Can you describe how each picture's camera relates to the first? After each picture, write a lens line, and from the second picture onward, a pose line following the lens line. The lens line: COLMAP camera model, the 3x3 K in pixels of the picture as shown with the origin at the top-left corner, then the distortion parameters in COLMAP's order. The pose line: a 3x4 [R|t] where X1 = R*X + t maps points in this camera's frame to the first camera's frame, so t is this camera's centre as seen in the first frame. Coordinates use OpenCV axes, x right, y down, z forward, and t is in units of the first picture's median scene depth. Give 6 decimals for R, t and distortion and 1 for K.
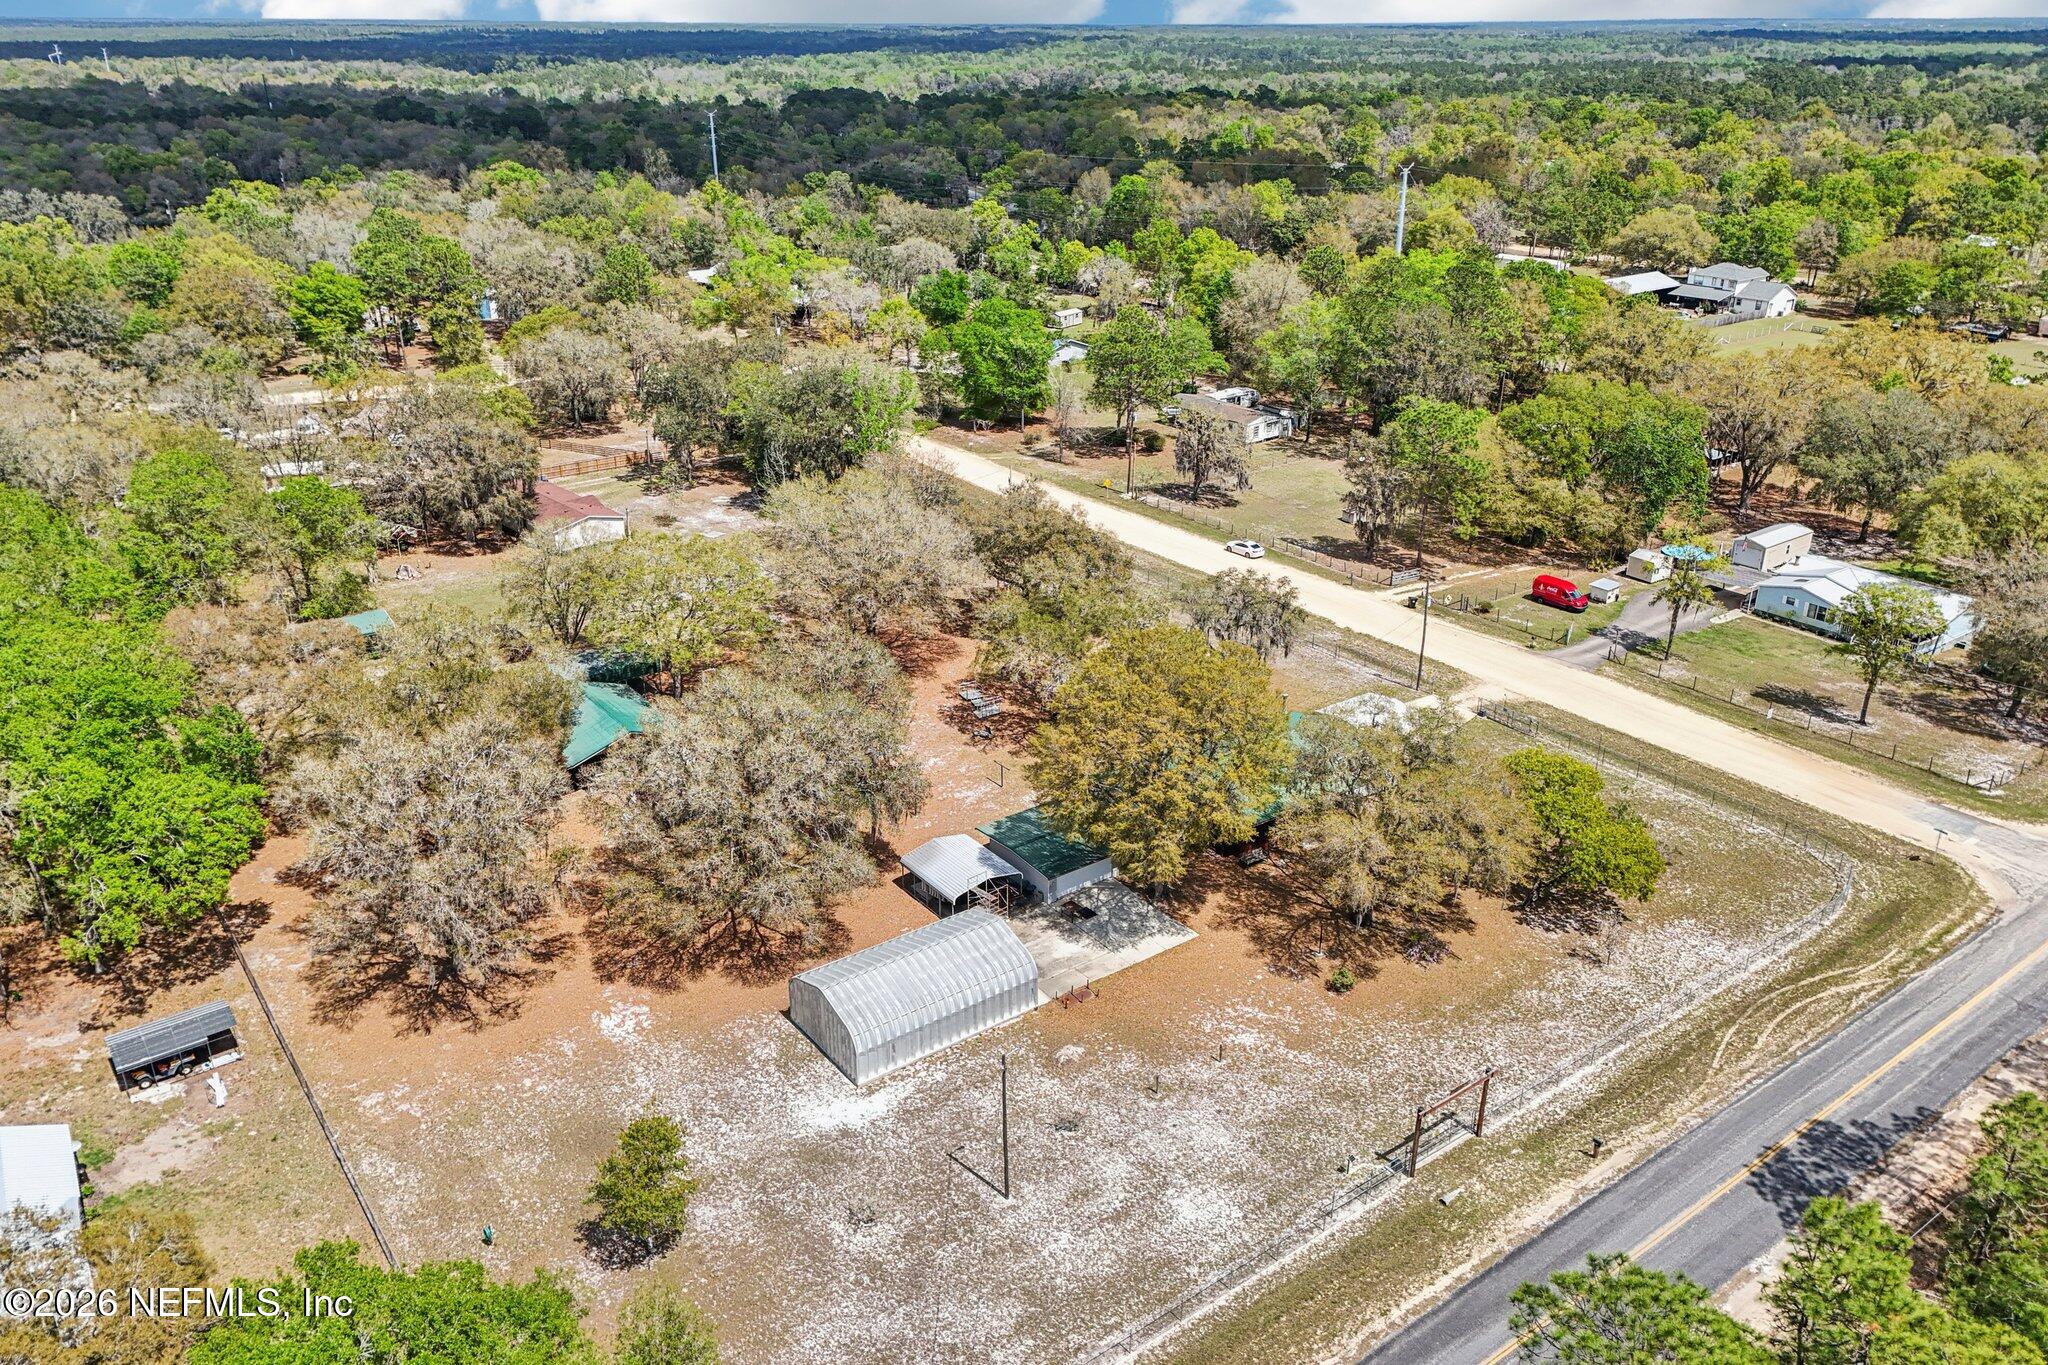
lens RADIAL K [[1525.6, 0, 1024.0], [0, 1525.6, 682.5], [0, 0, 1]] dist [0.106842, -0.128619]
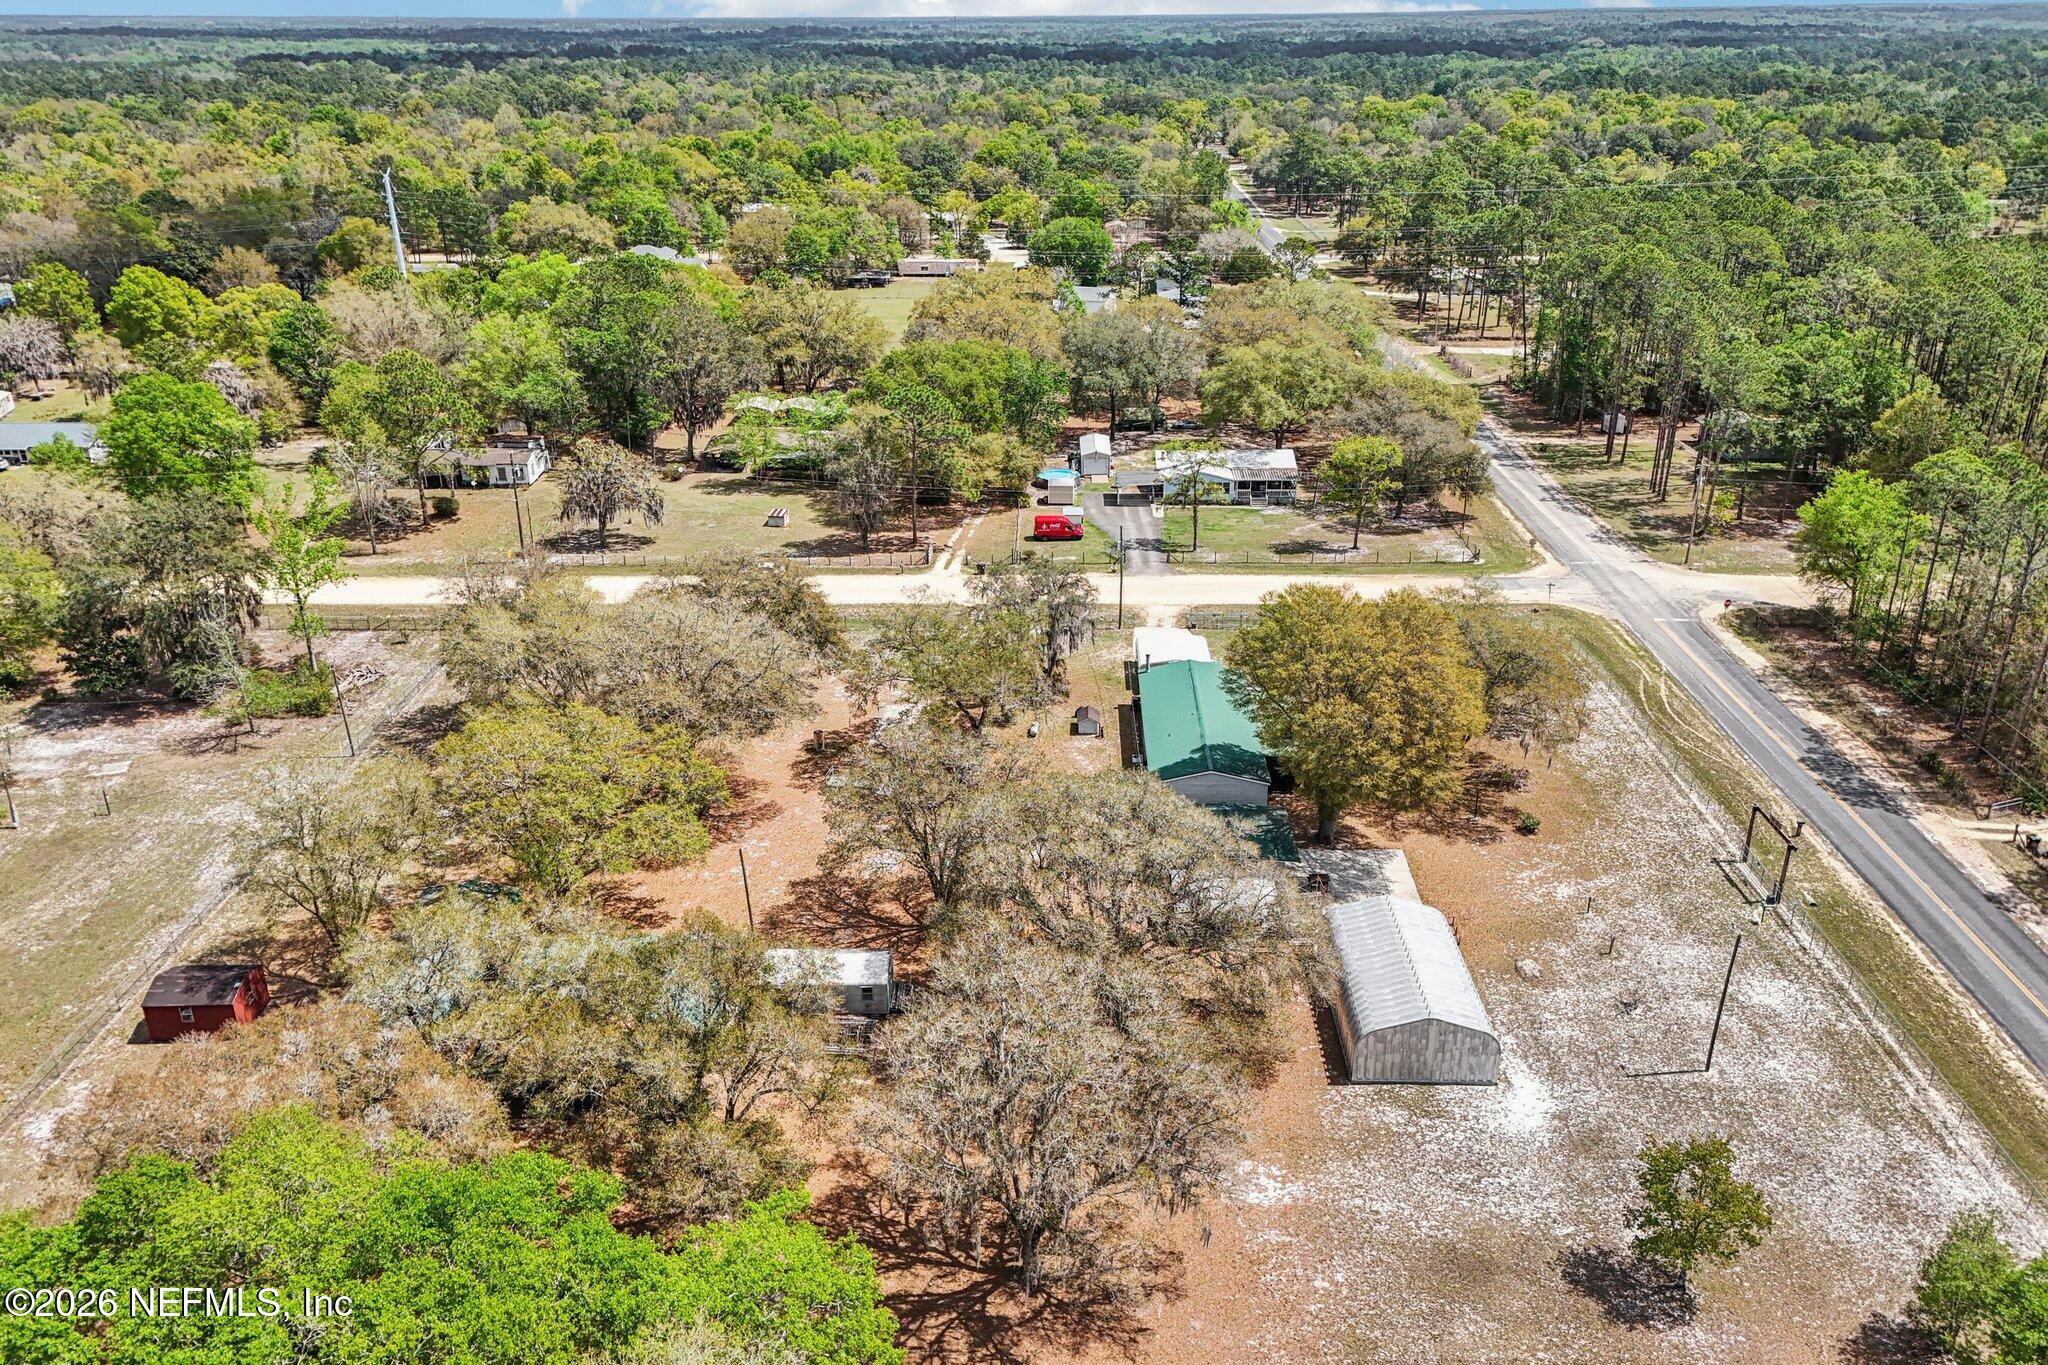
lens RADIAL K [[1525.6, 0, 1024.0], [0, 1525.6, 682.5], [0, 0, 1]] dist [0.106842, -0.128619]
pose [[0.606758, -0.316694, 0.729074, -0.543589], [0.317731, 0.937374, 0.142749, -0.125445], [-0.728623, 0.145035, 0.669383, 0.308386]]
